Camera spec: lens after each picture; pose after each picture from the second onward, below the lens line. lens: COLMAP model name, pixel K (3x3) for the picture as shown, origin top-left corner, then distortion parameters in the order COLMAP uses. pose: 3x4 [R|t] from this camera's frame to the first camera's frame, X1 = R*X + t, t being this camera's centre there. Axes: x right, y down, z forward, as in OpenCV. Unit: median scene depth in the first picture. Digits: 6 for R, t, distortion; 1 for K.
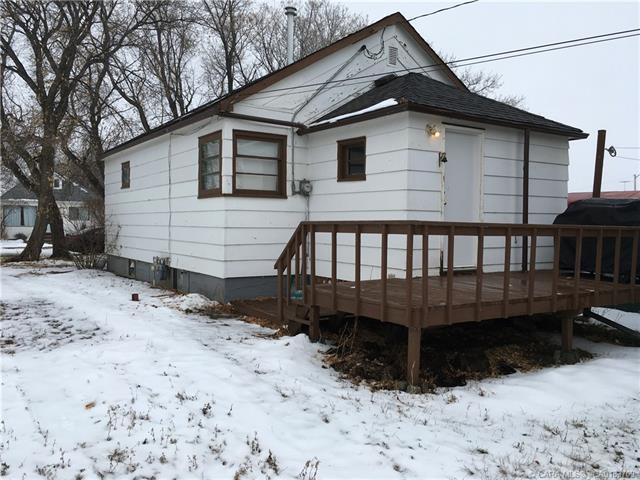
lens RADIAL K [[551.7, 0, 320.0], [0, 551.7, 240.0], [0, 0, 1]] dist [0.099006, -0.115772]
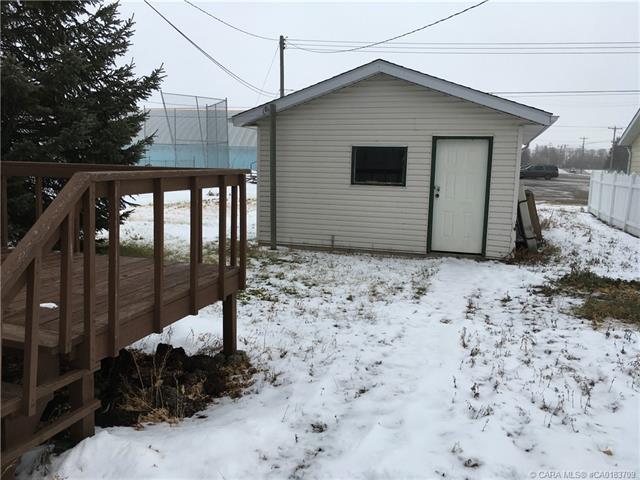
lens RADIAL K [[551.7, 0, 320.0], [0, 551.7, 240.0], [0, 0, 1]] dist [0.099006, -0.115772]
pose [[-0.644797, -0.125058, 0.754054, -0.617059], [-0.013049, 0.988182, 0.152729, -0.065813], [-0.764243, 0.088640, -0.638809, 1.554868]]
